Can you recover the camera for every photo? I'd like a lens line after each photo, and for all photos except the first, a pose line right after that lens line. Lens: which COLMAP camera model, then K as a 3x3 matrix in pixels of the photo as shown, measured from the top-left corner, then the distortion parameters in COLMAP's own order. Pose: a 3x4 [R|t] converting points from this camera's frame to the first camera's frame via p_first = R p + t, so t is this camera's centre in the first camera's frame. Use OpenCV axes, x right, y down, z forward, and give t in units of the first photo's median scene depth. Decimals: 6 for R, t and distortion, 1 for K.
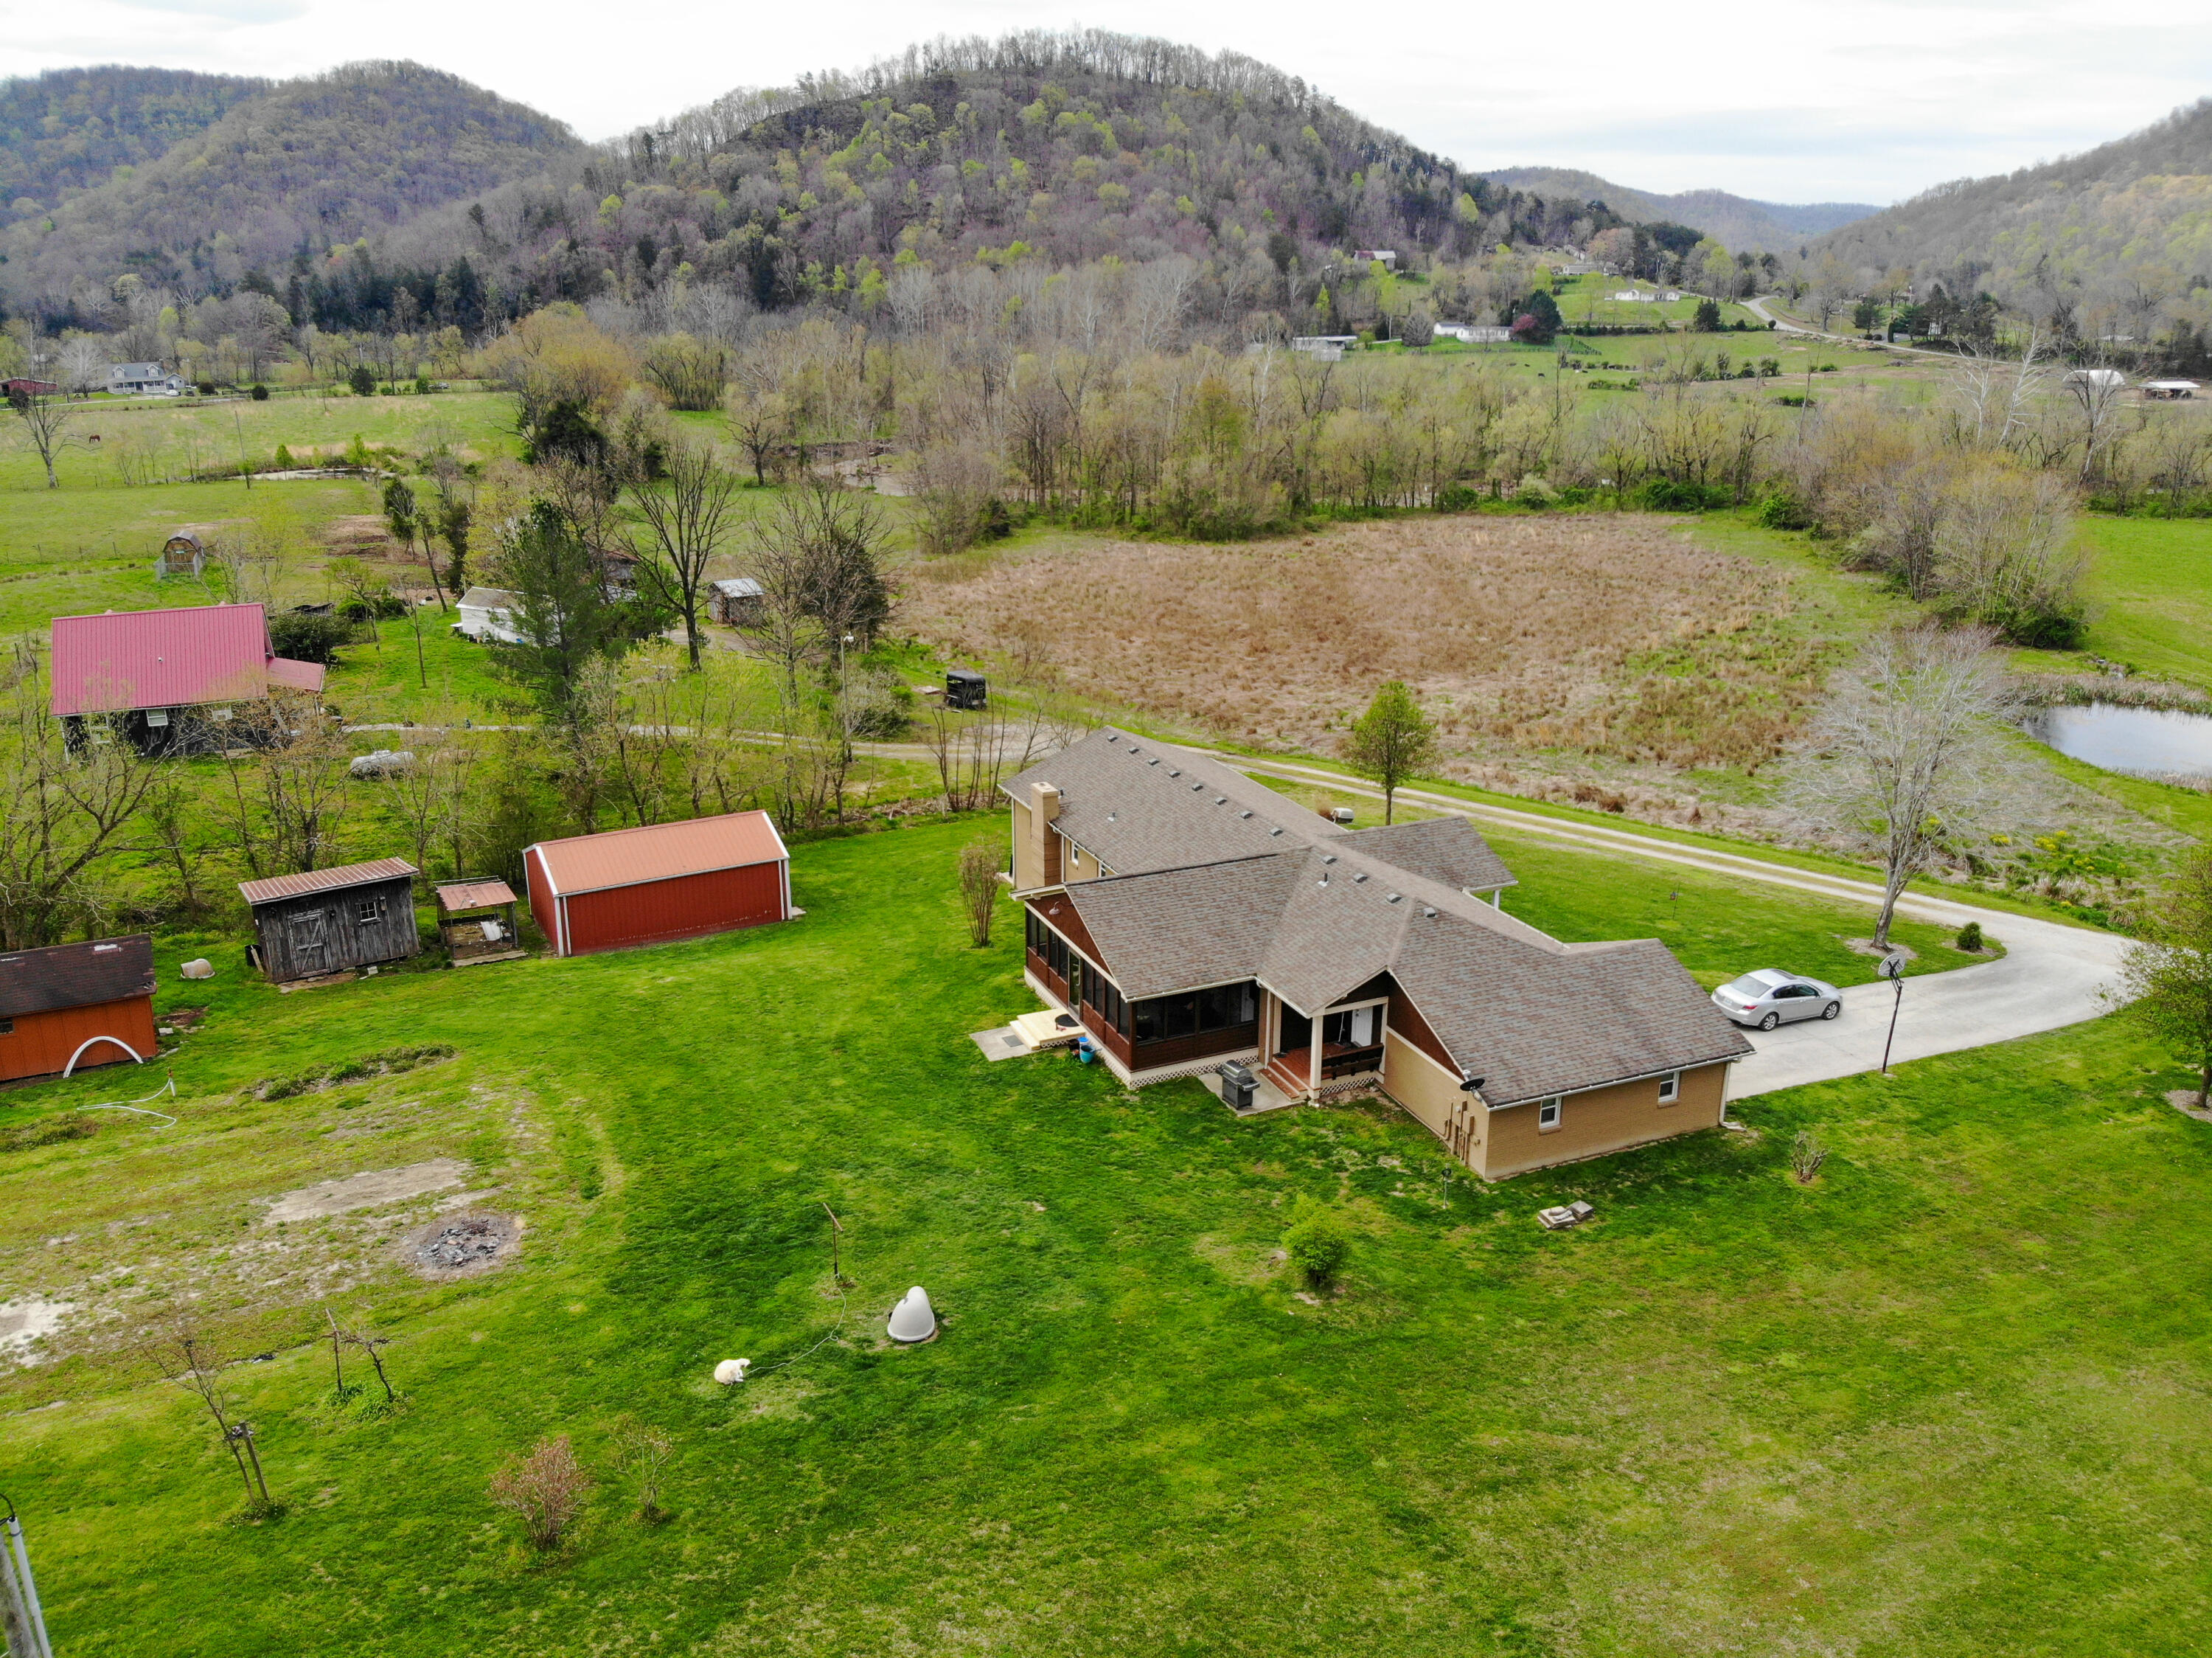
lens RADIAL K [[1623.1, 0, 1106.0], [0, 1623.1, 829.0], [0, 0, 1]] dist [0.128922, -0.305314]
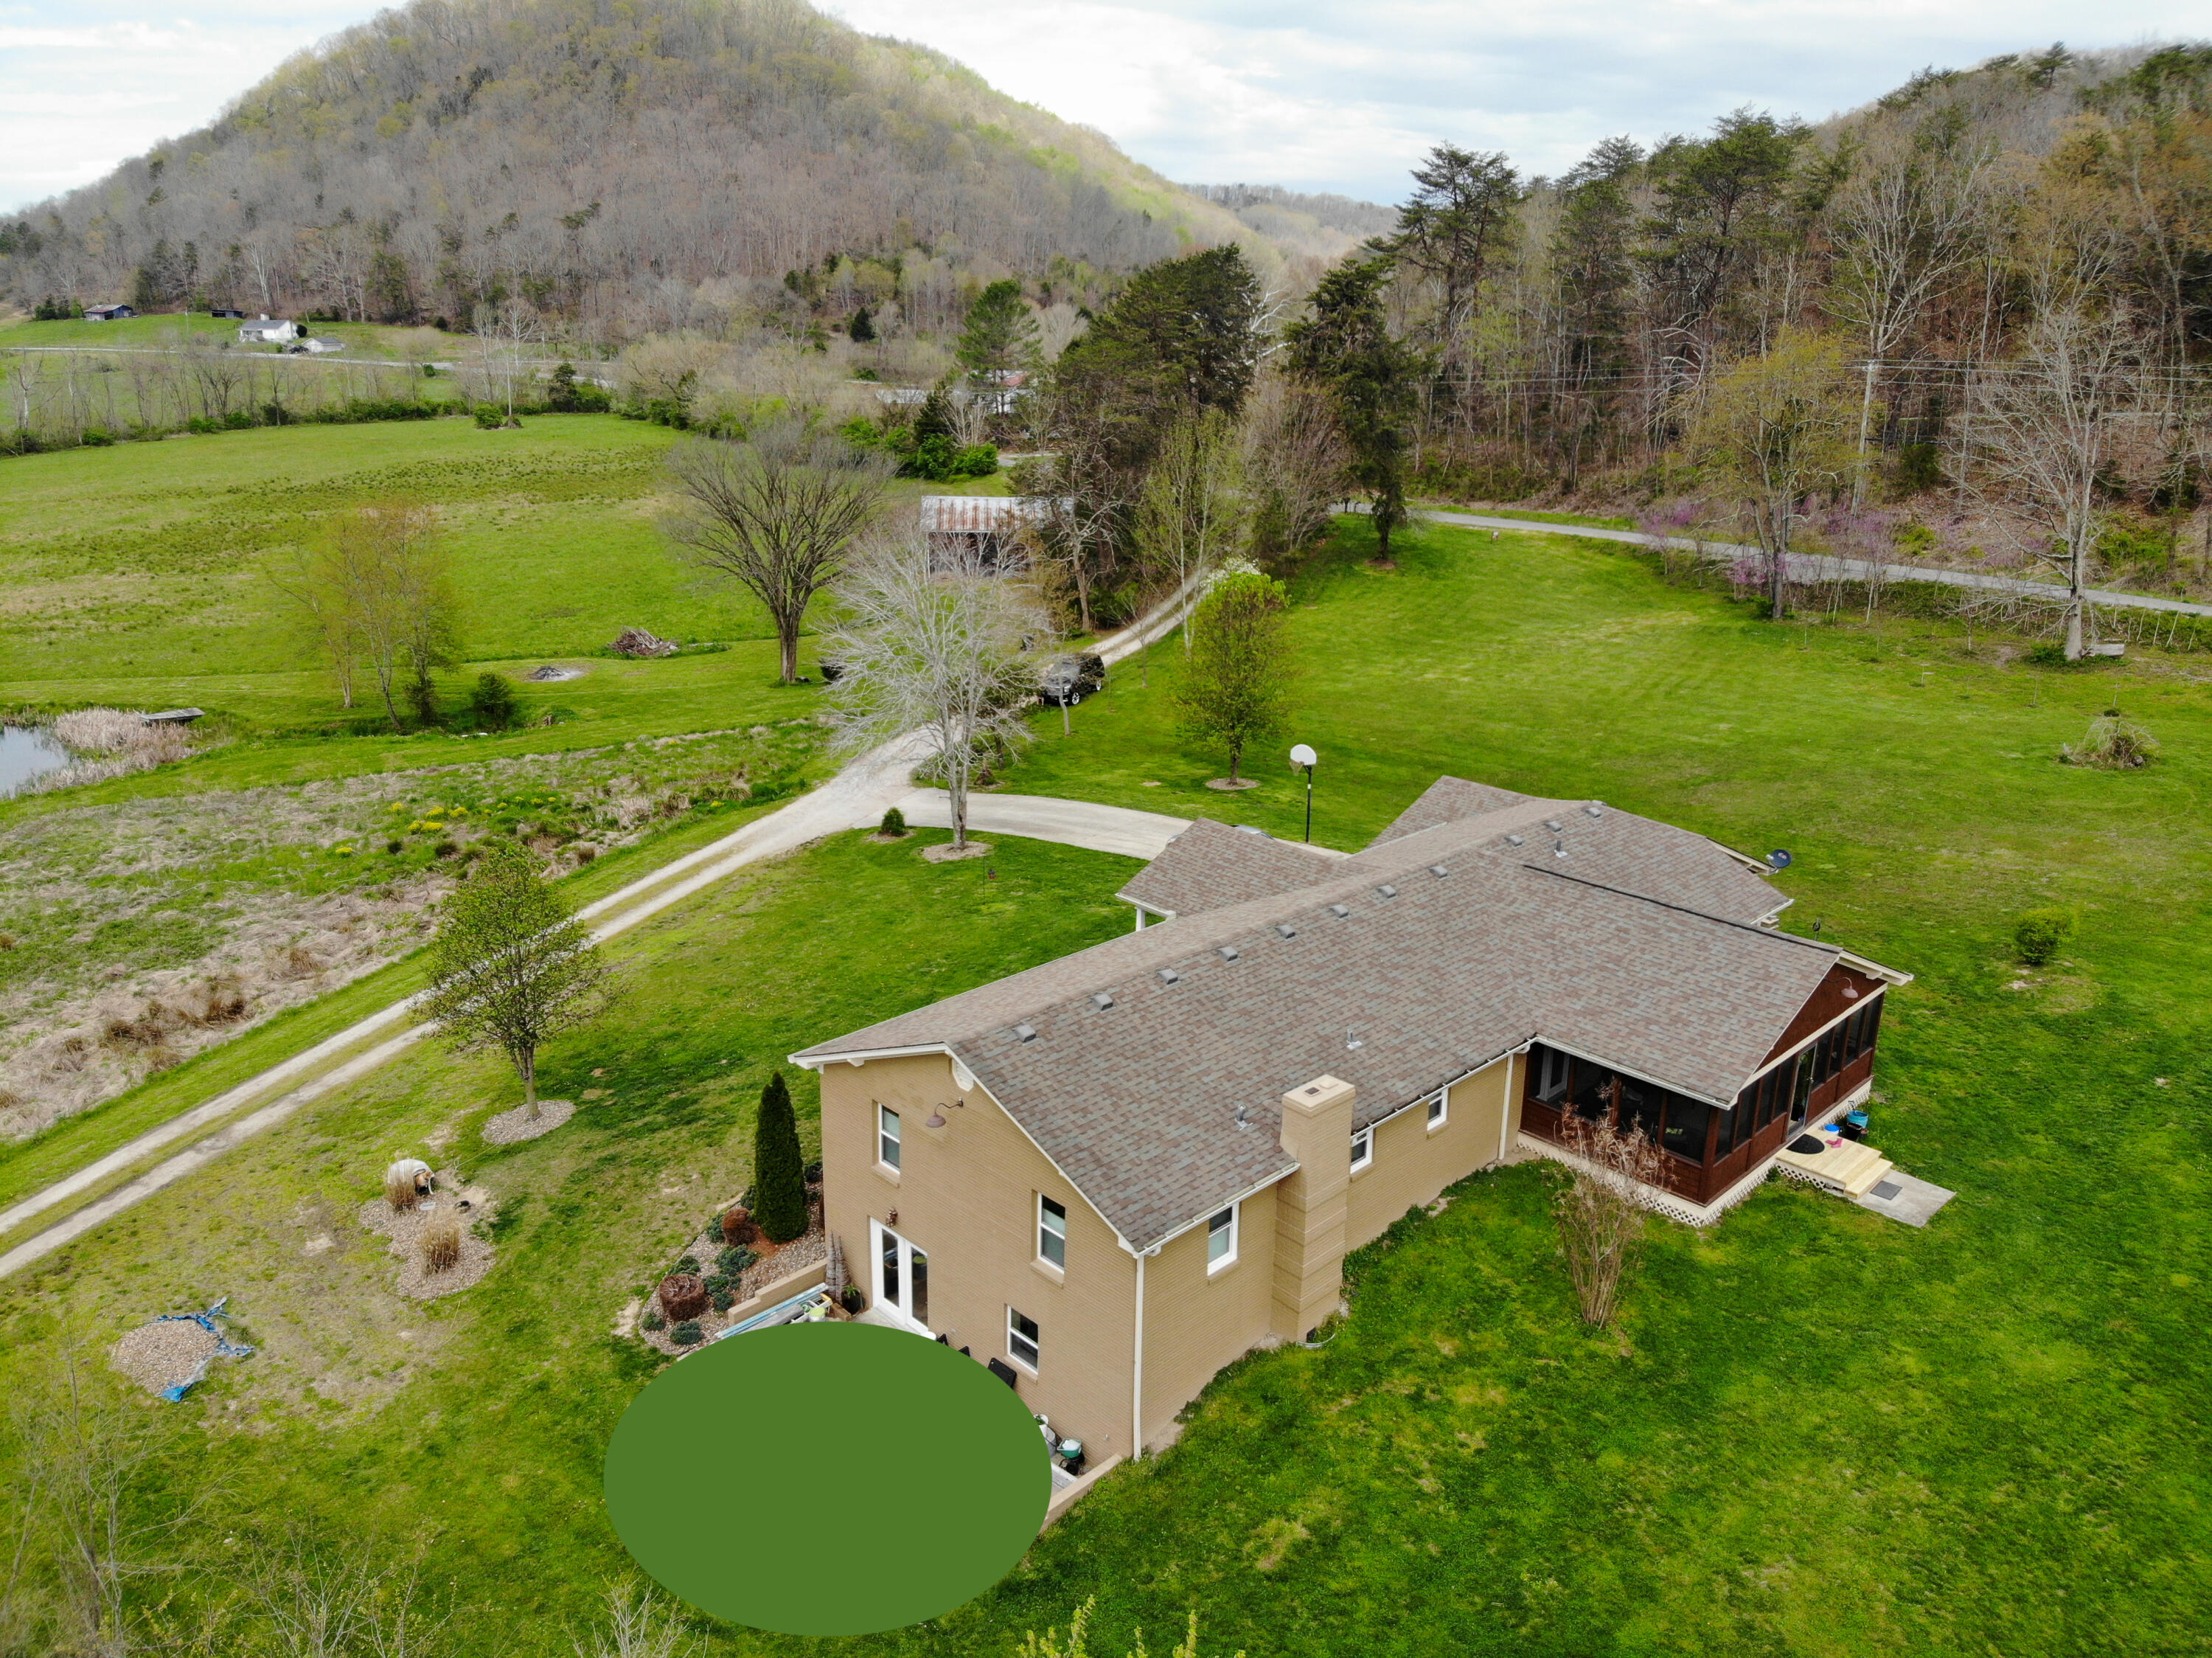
lens RADIAL K [[1623.1, 0, 1106.0], [0, 1623.1, 829.0], [0, 0, 1]] dist [0.128922, -0.305314]
pose [[-0.340564, -0.301211, 0.890667, -0.513541], [0.280142, 0.871762, 0.401935, -0.370741], [-0.897517, 0.386398, -0.212510, 1.375461]]
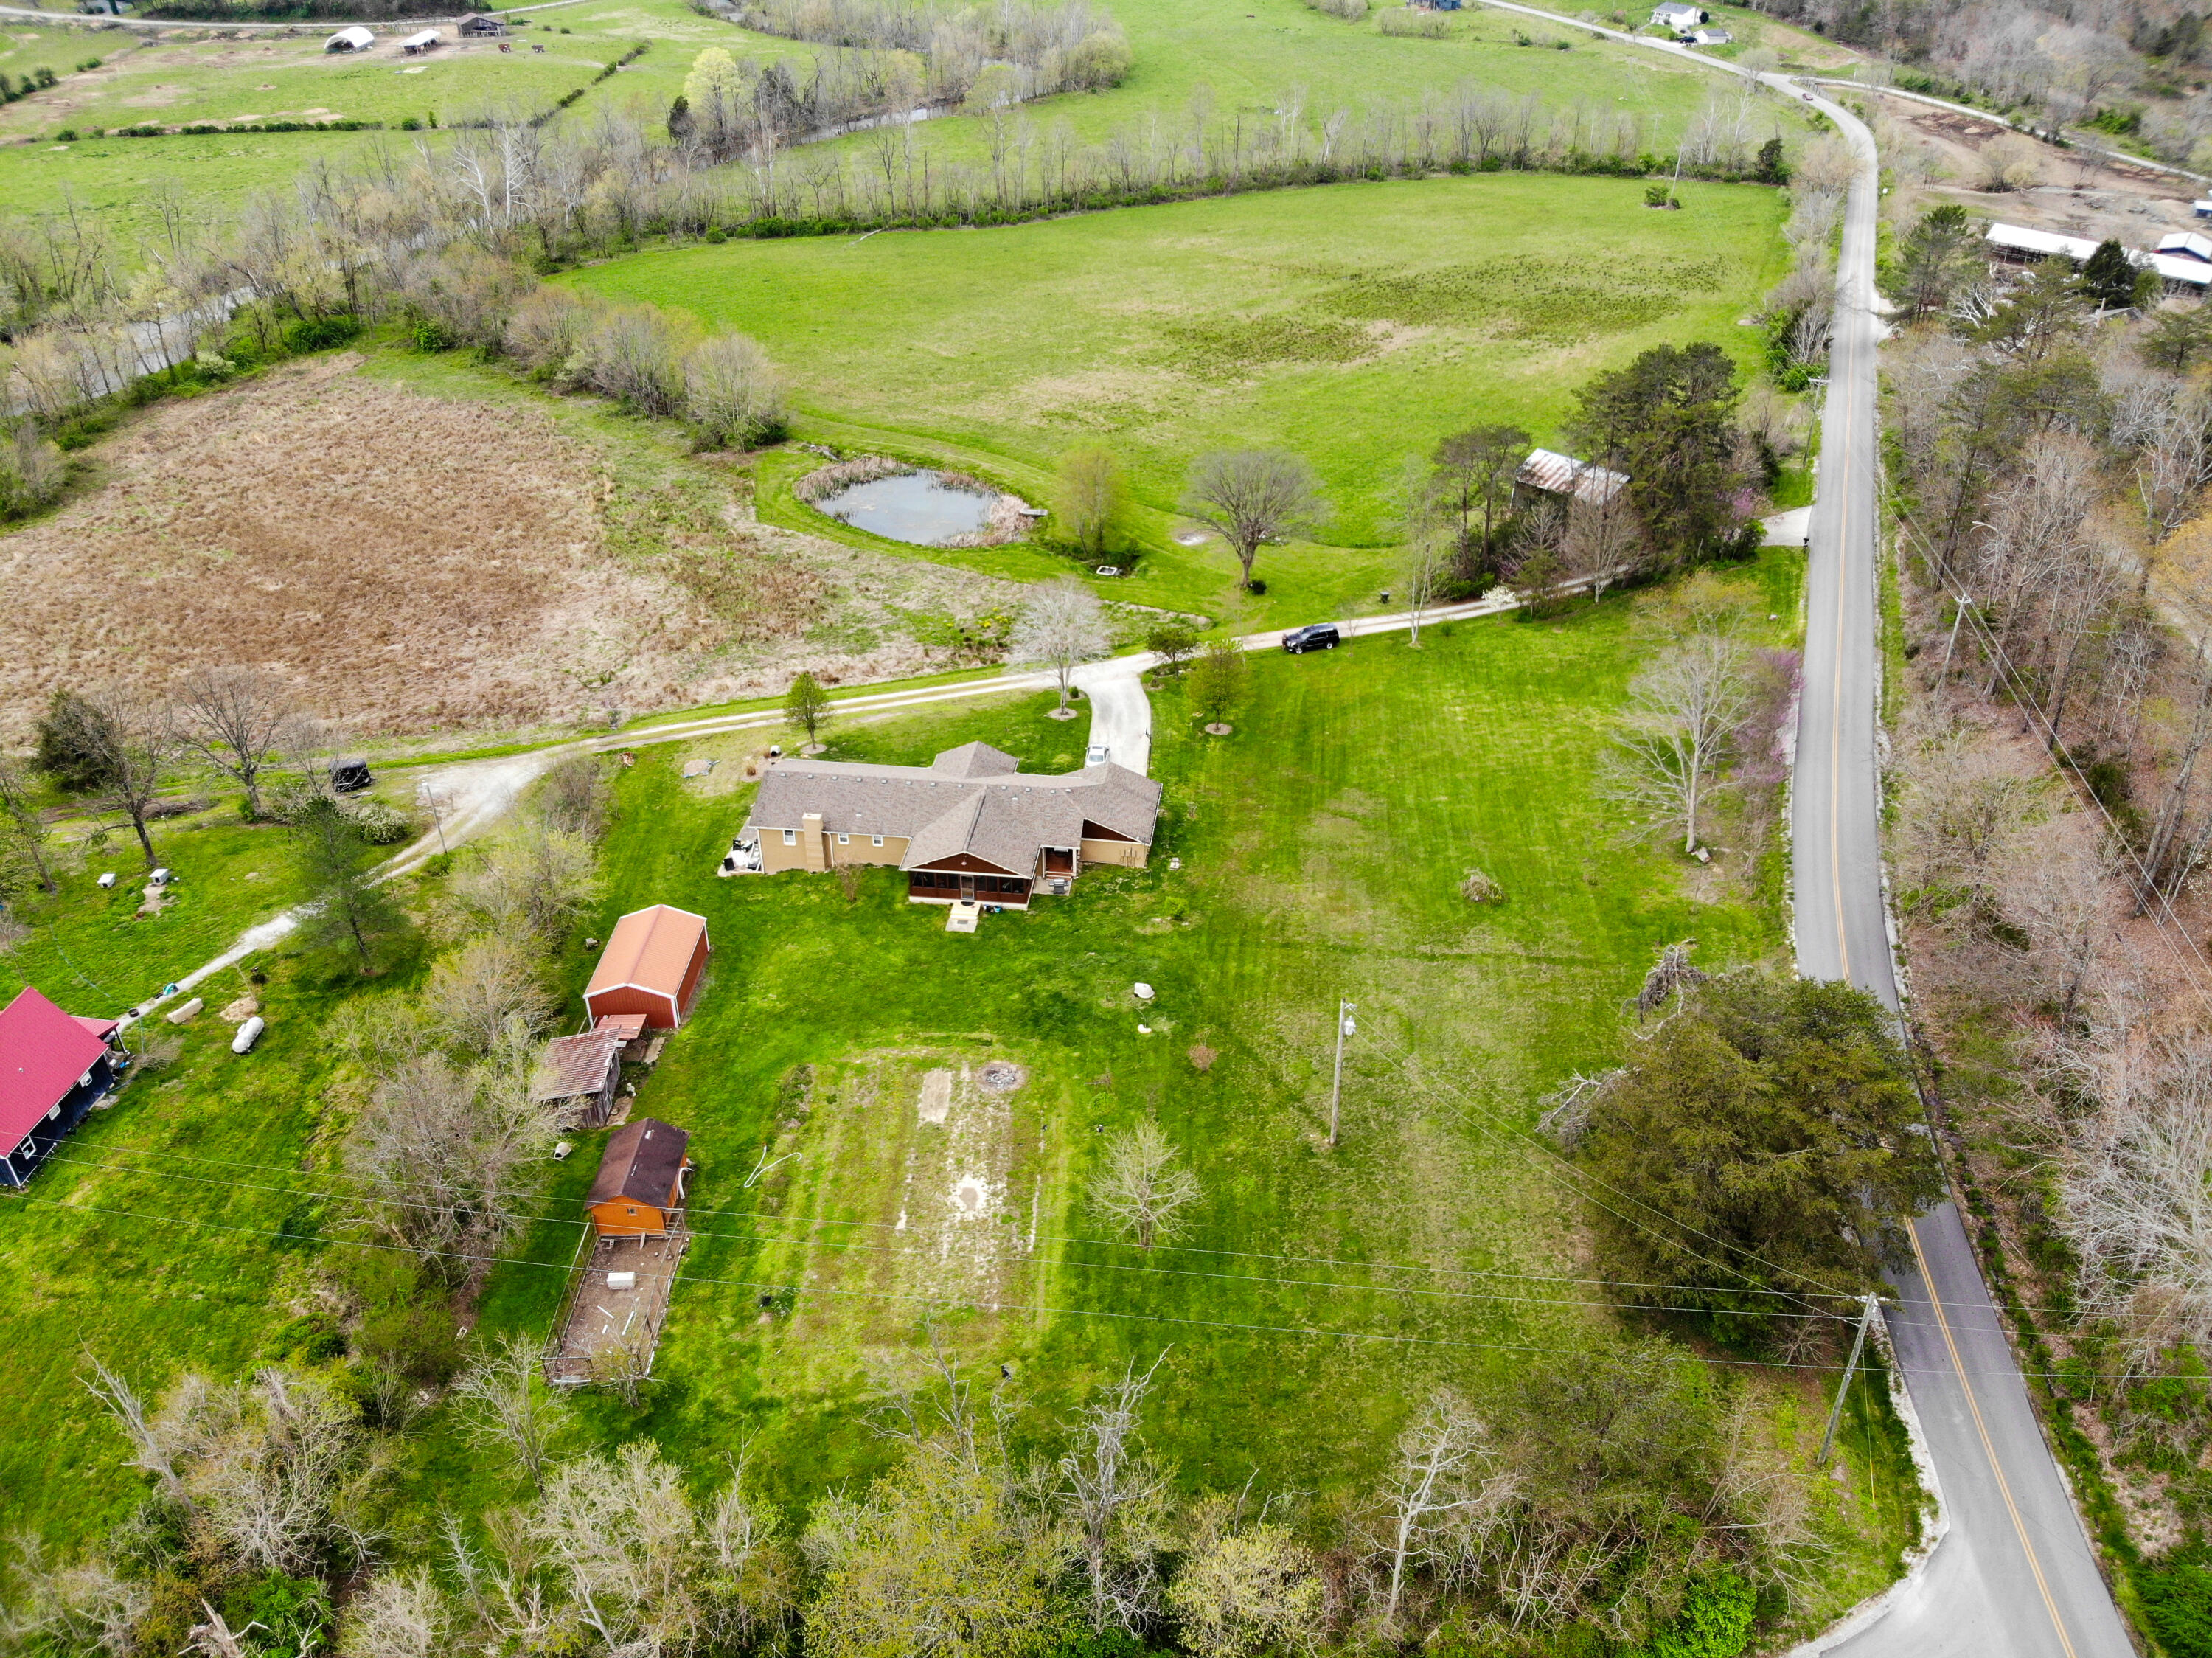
lens RADIAL K [[1664.6, 0, 1104.9], [0, 1664.6, 766.3], [0, 0, 1]] dist [0.180805, -0.374801]
pose [[0.517520, -0.440314, 0.733687, -1.576842], [0.273068, 0.897593, 0.346066, -0.823018], [-0.810930, 0.021250, 0.584758, -0.543217]]
